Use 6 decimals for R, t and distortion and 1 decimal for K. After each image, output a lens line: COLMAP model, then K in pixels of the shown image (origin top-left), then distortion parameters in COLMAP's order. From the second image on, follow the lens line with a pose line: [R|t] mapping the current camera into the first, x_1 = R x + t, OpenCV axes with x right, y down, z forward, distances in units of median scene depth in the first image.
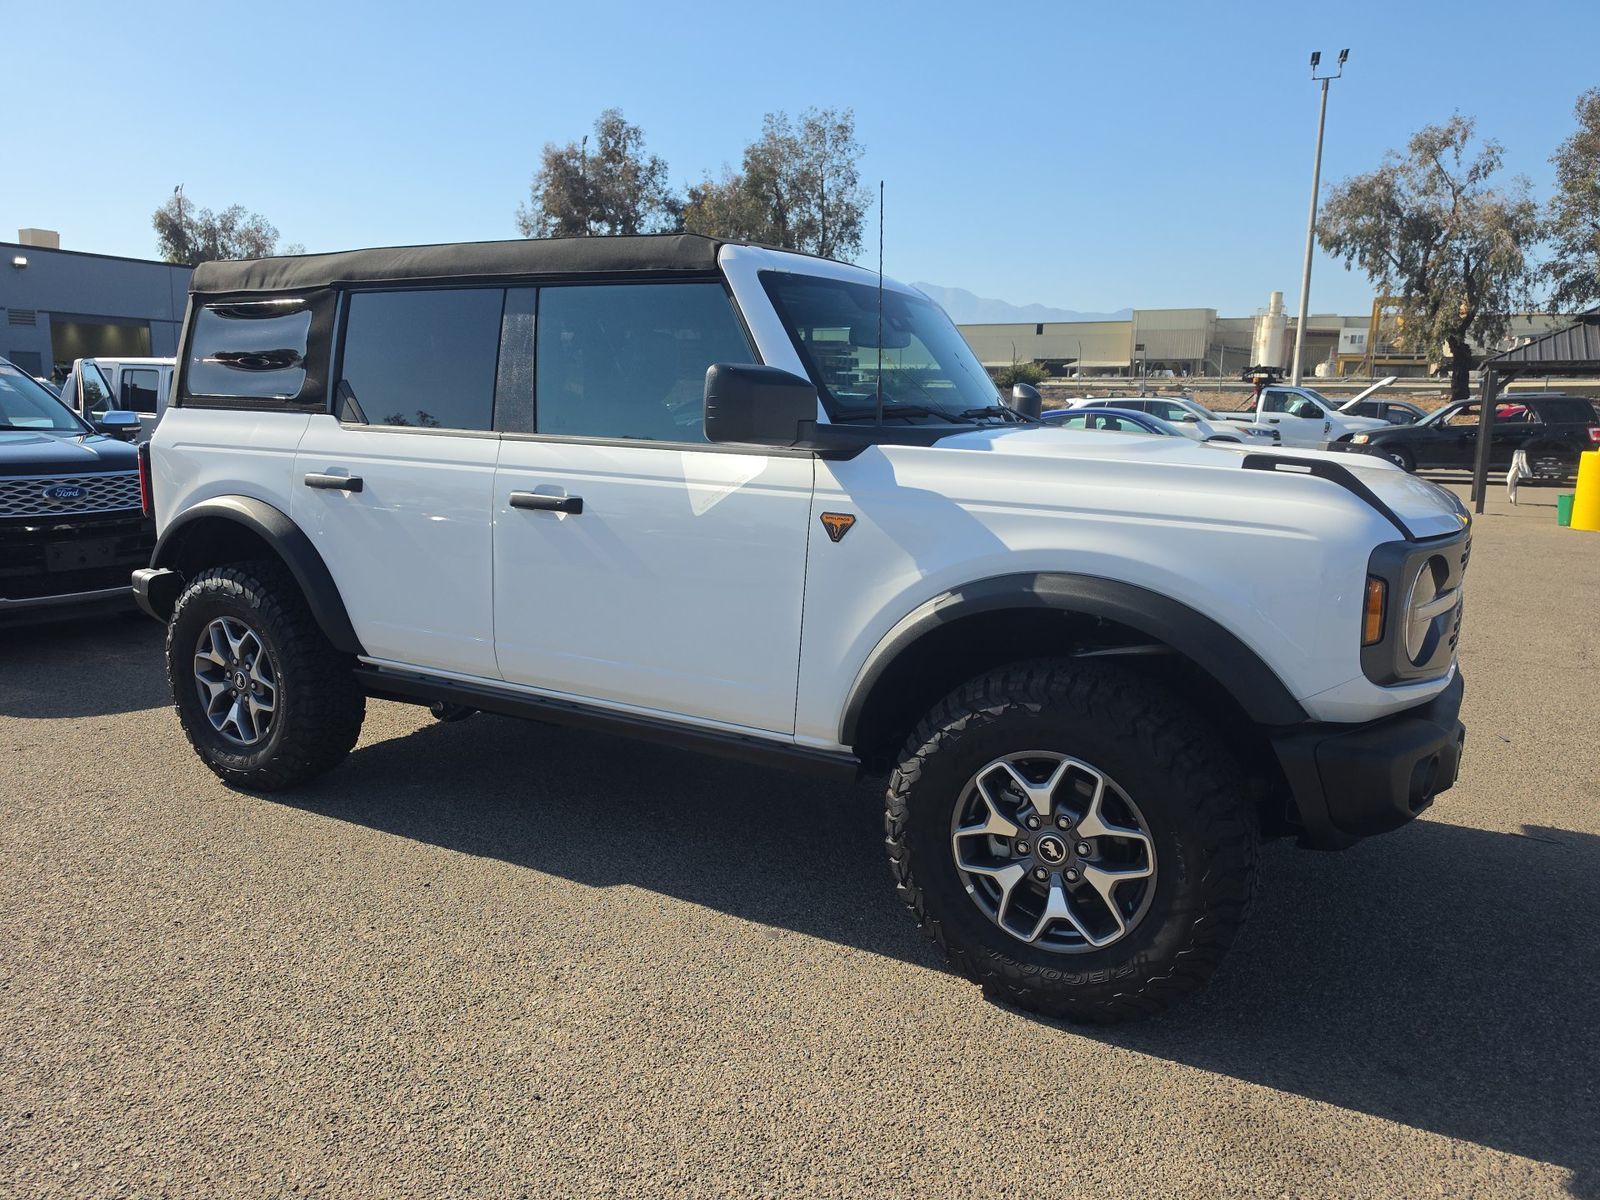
lens RADIAL K [[1113.7, 0, 786.4], [0, 1113.7, 597.4], [0, 0, 1]] dist [0.005002, -0.005452]
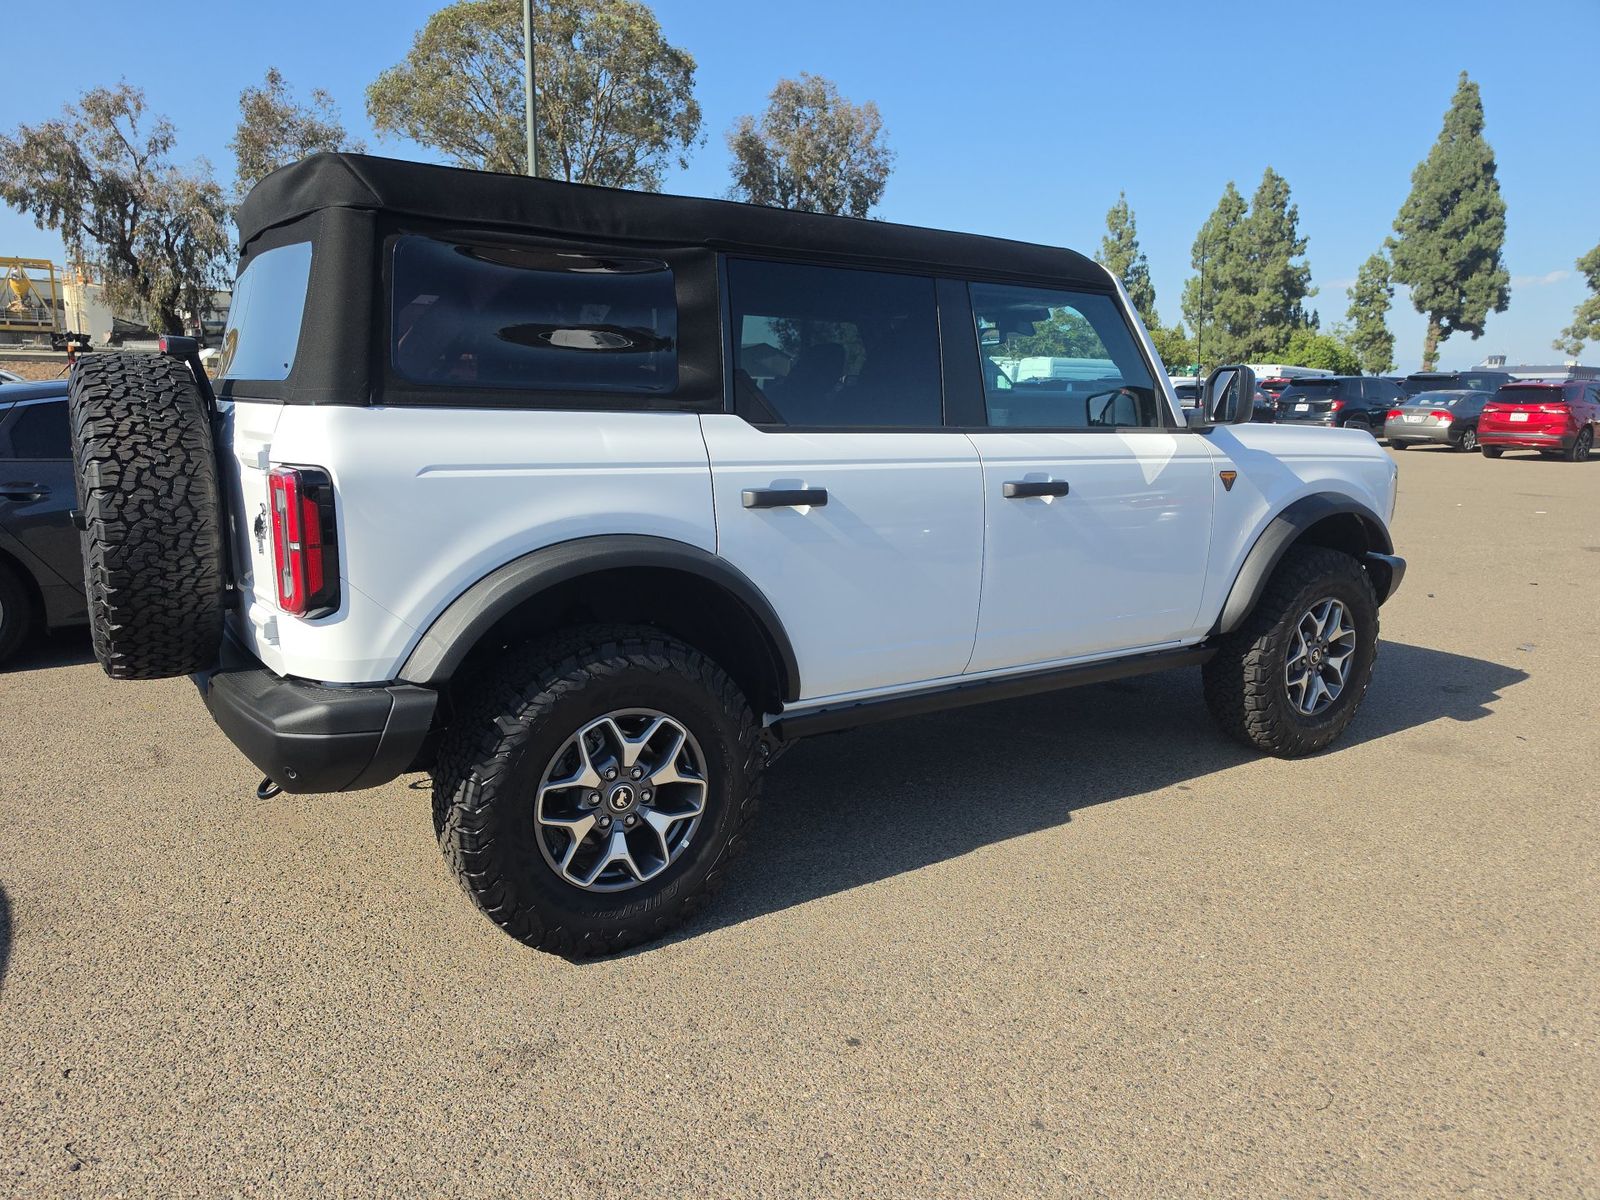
lens RADIAL K [[1113.7, 0, 786.4], [0, 1113.7, 597.4], [0, 0, 1]] dist [0.005002, -0.005452]
pose [[0.471180, -0.172129, 0.865079, -0.123777], [0.148798, 0.982229, 0.114393, -0.013650], [-0.869396, 0.074822, 0.488419, 0.067192]]
